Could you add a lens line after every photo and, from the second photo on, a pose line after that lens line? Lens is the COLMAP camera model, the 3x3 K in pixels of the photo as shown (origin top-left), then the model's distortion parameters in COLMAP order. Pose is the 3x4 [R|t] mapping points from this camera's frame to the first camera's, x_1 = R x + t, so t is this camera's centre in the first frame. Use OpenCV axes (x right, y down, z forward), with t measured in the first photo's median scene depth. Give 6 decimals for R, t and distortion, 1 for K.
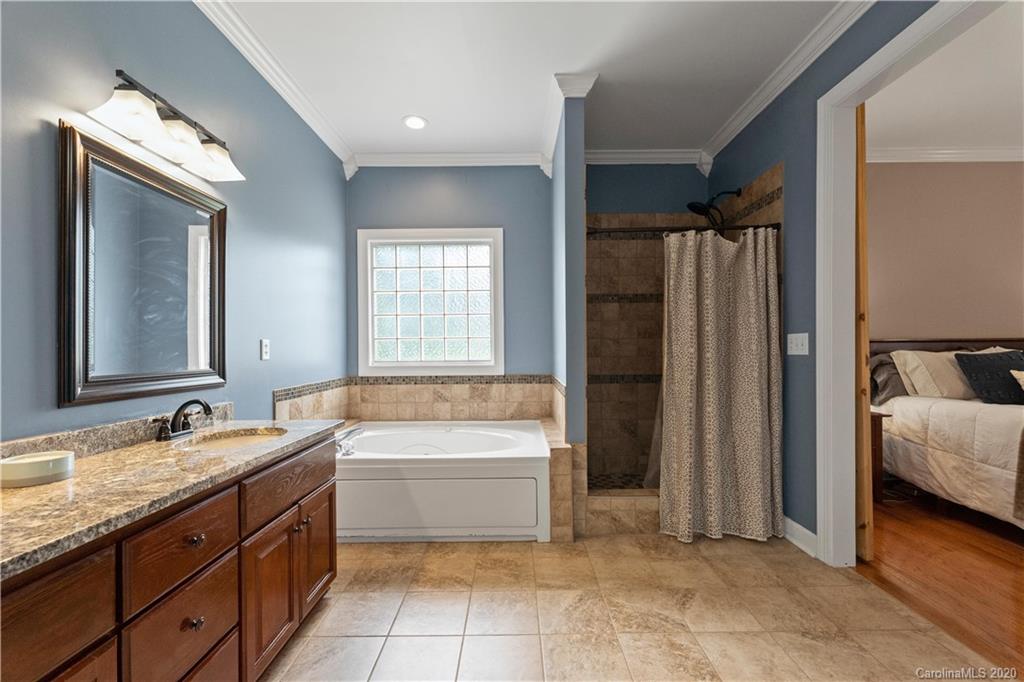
lens RADIAL K [[425.7, 0, 511.7], [0, 425.7, 343.8], [0, 0, 1]] dist [-0.024959, 0.000093]
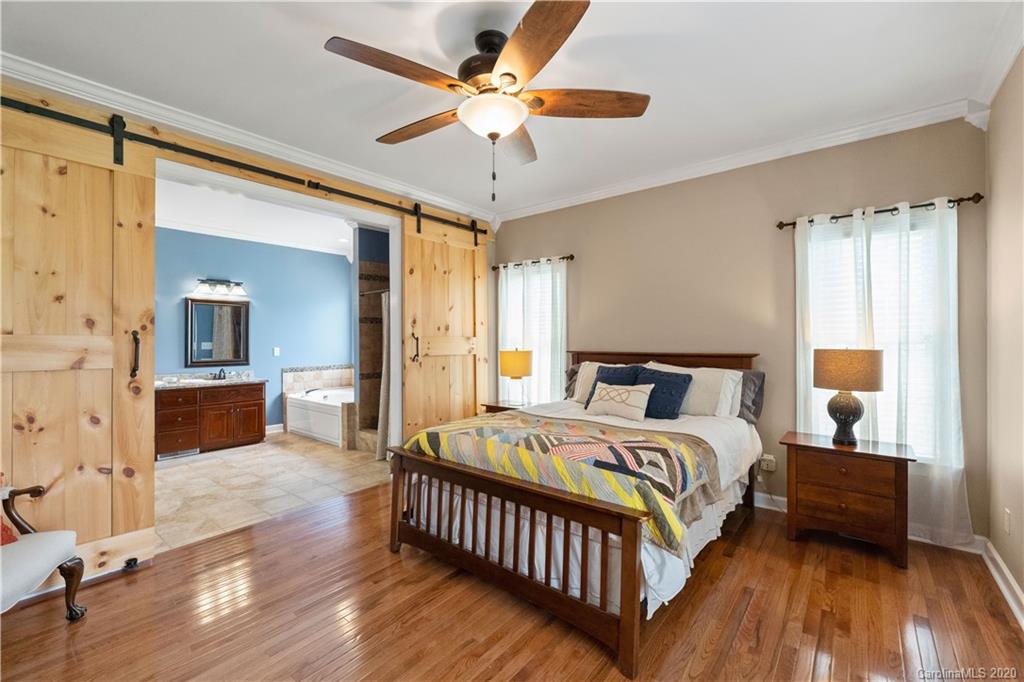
lens RADIAL K [[425.7, 0, 513.9], [0, 425.7, 340.6], [0, 0, 1]] dist [-0.024959, 0.000093]
pose [[0.781744, -0.001815, -0.623597, 2.051700], [-0.000293, 0.999995, -0.003277, -0.053760], [0.623599, 0.002744, 0.781739, -0.102123]]
